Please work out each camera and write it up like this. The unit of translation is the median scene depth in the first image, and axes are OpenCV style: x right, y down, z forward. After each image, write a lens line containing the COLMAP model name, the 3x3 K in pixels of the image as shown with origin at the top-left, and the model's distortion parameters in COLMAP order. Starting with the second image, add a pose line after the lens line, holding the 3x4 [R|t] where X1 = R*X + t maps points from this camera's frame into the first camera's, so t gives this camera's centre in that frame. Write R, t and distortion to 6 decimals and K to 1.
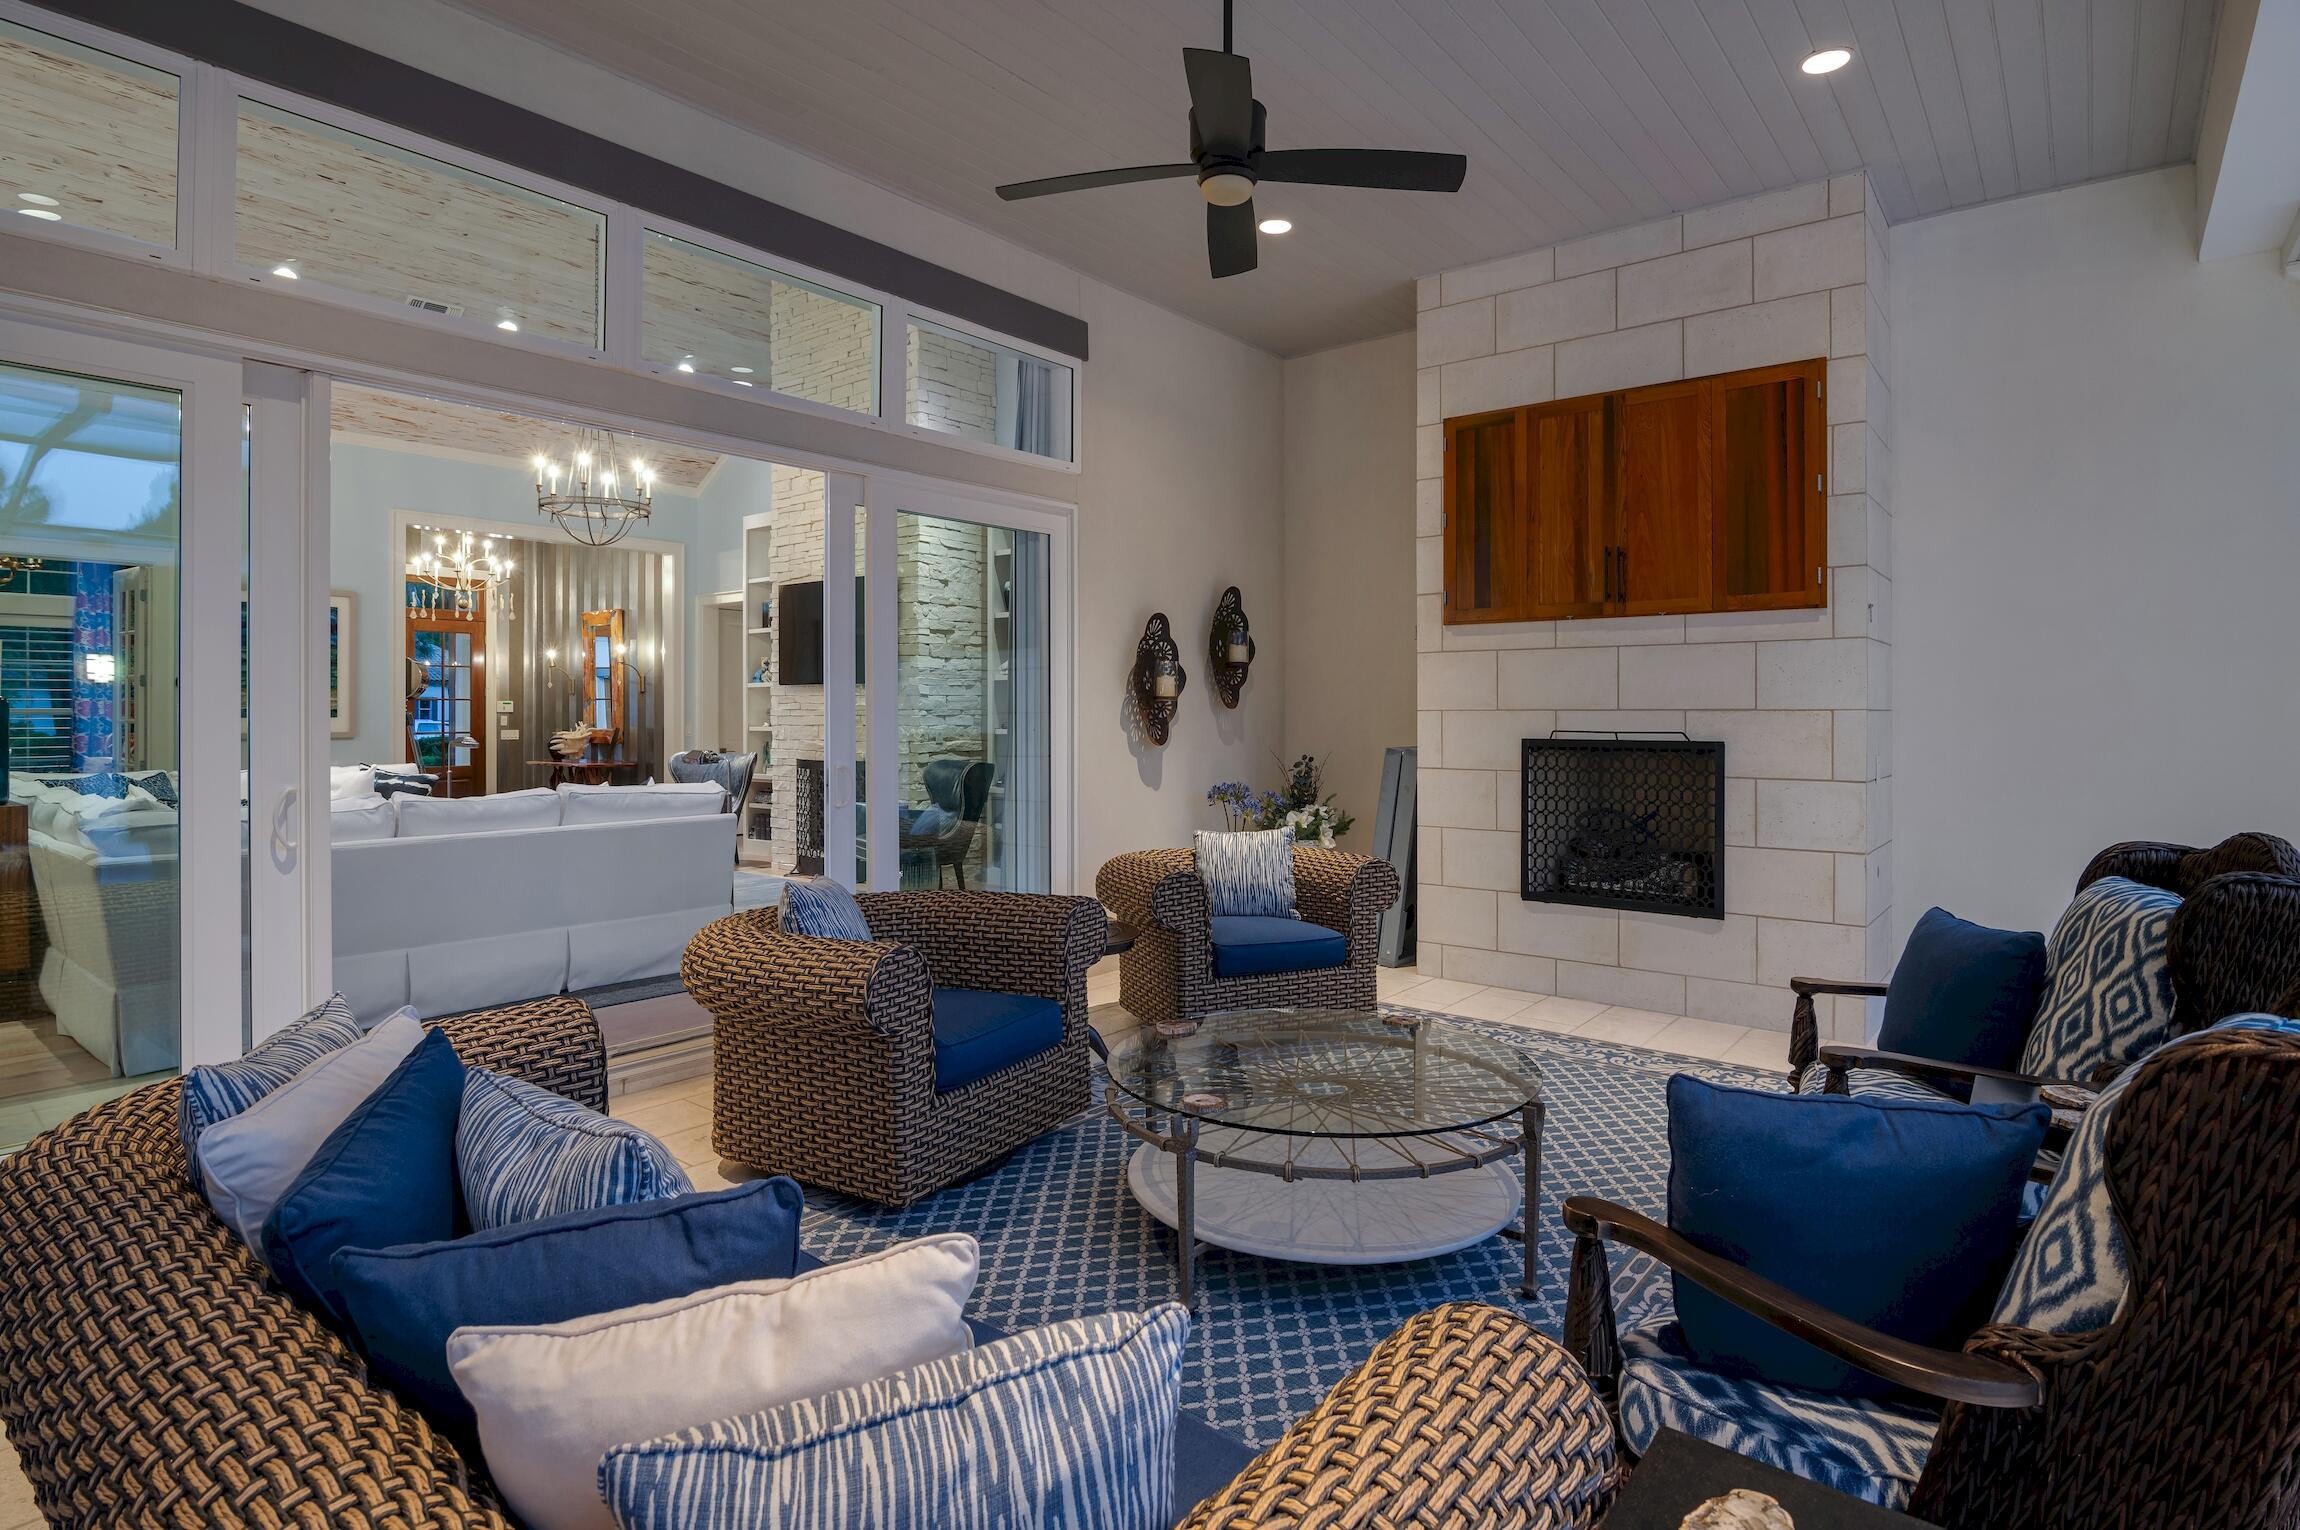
lens RADIAL K [[1163.1, 0, 1153.0], [0, 1163.1, 711.5], [0, 0, 1]] dist [-0.022532, 0.000434]
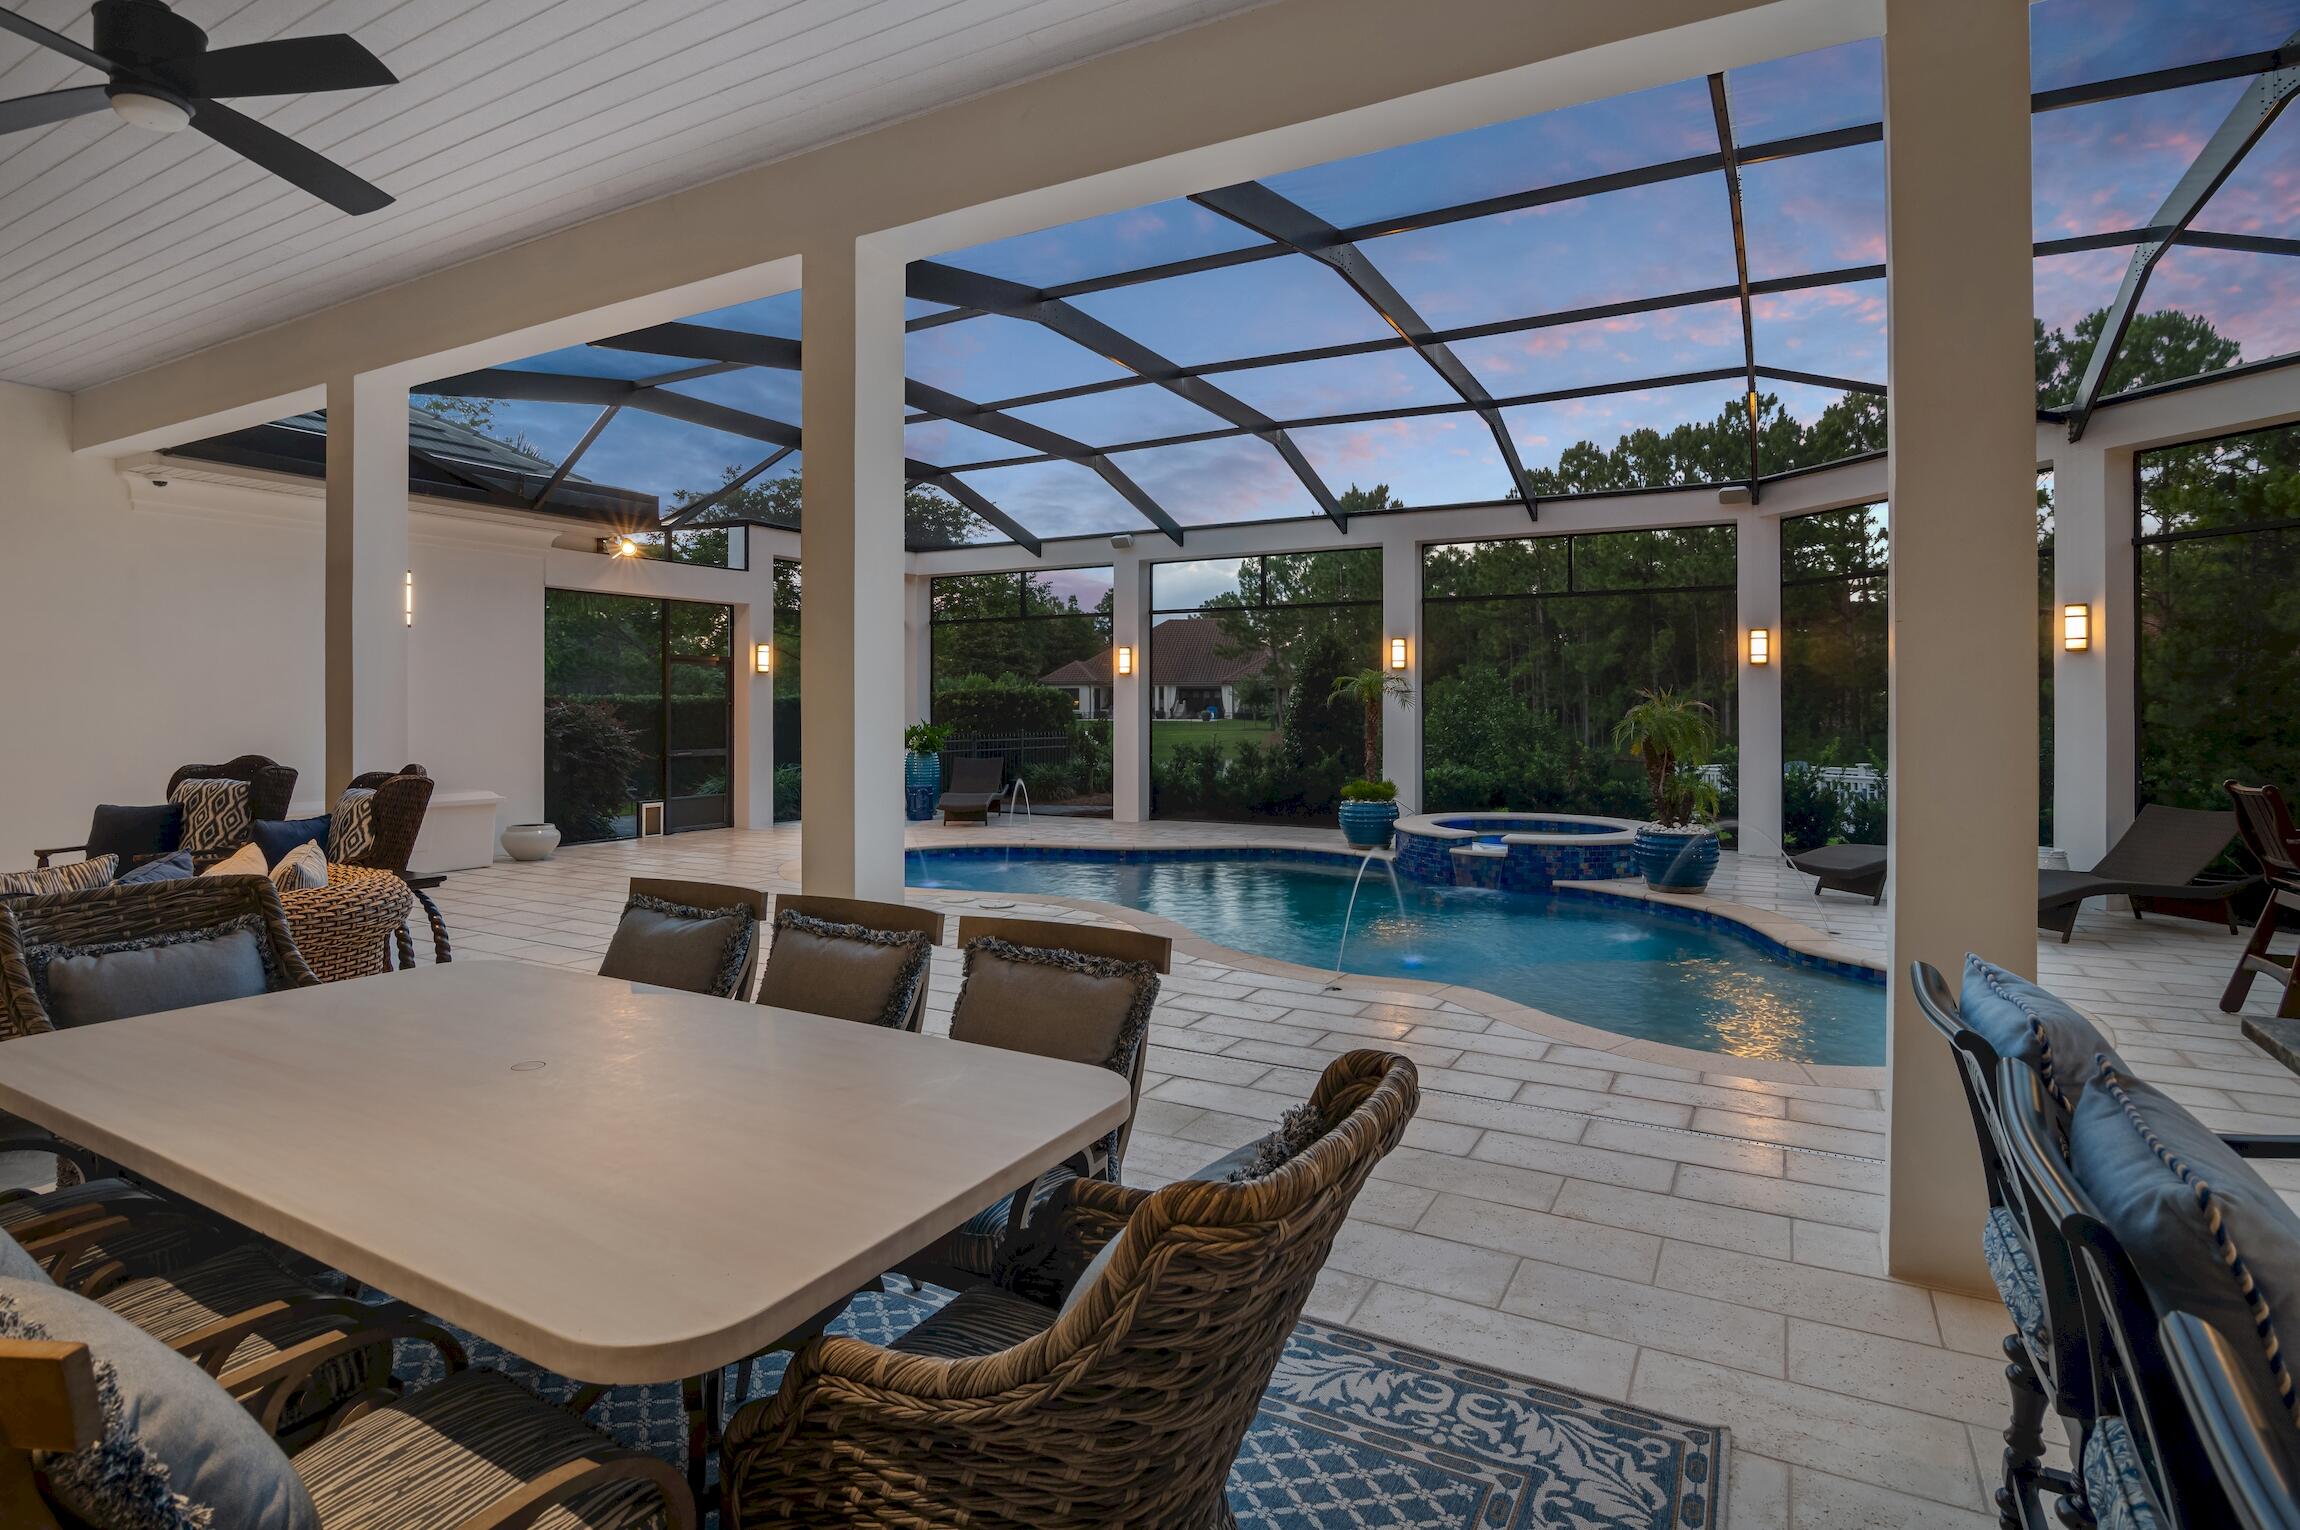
lens RADIAL K [[1163.1, 0, 1153.0], [0, 1163.1, 711.5], [0, 0, 1]] dist [-0.022532, 0.000434]
pose [[-0.171302, -0.008854, 0.985179, -0.854509], [-0.005559, 0.999952, 0.008020, -0.013401], [-0.985203, -0.004103, -0.171343, -0.266467]]
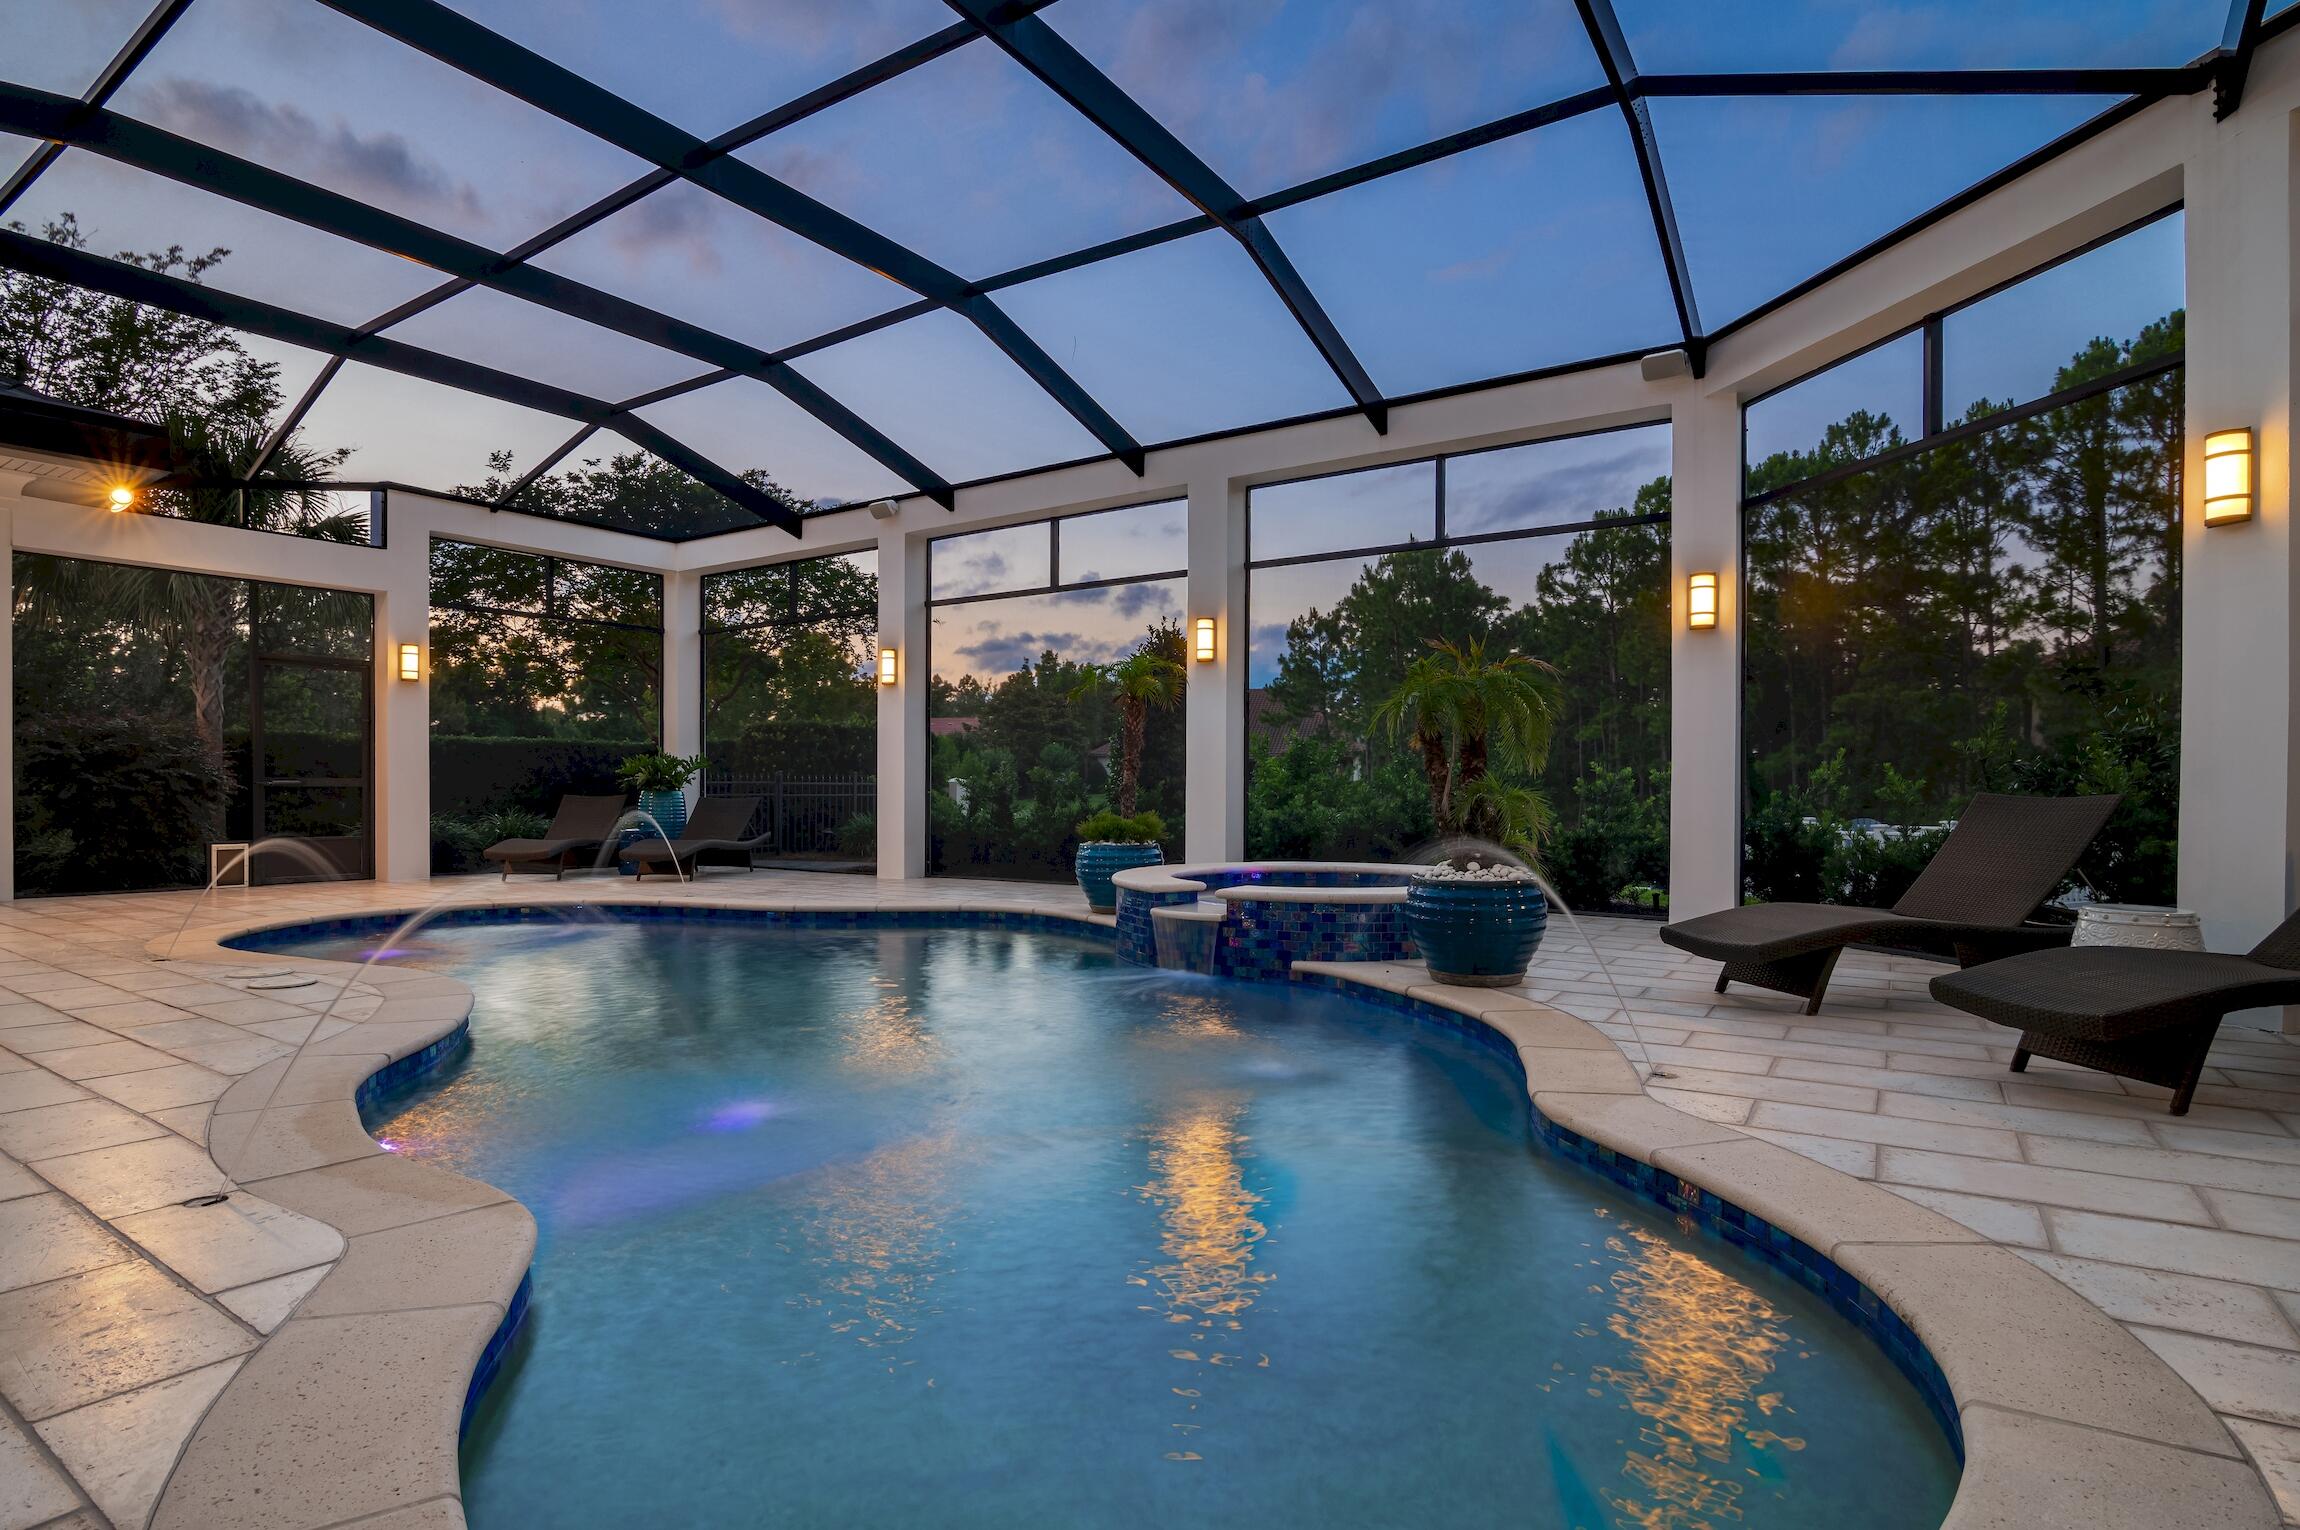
lens RADIAL K [[1170.4, 0, 1149.2], [0, 1170.4, 812.3], [0, 0, 1]] dist [-0.022752, -0.000385]
pose [[-0.081992, -0.024631, 0.996329, -0.327959], [-0.006967, 0.999684, 0.024140, 0.083722], [-0.996609, -0.004962, -0.082137, -0.888989]]
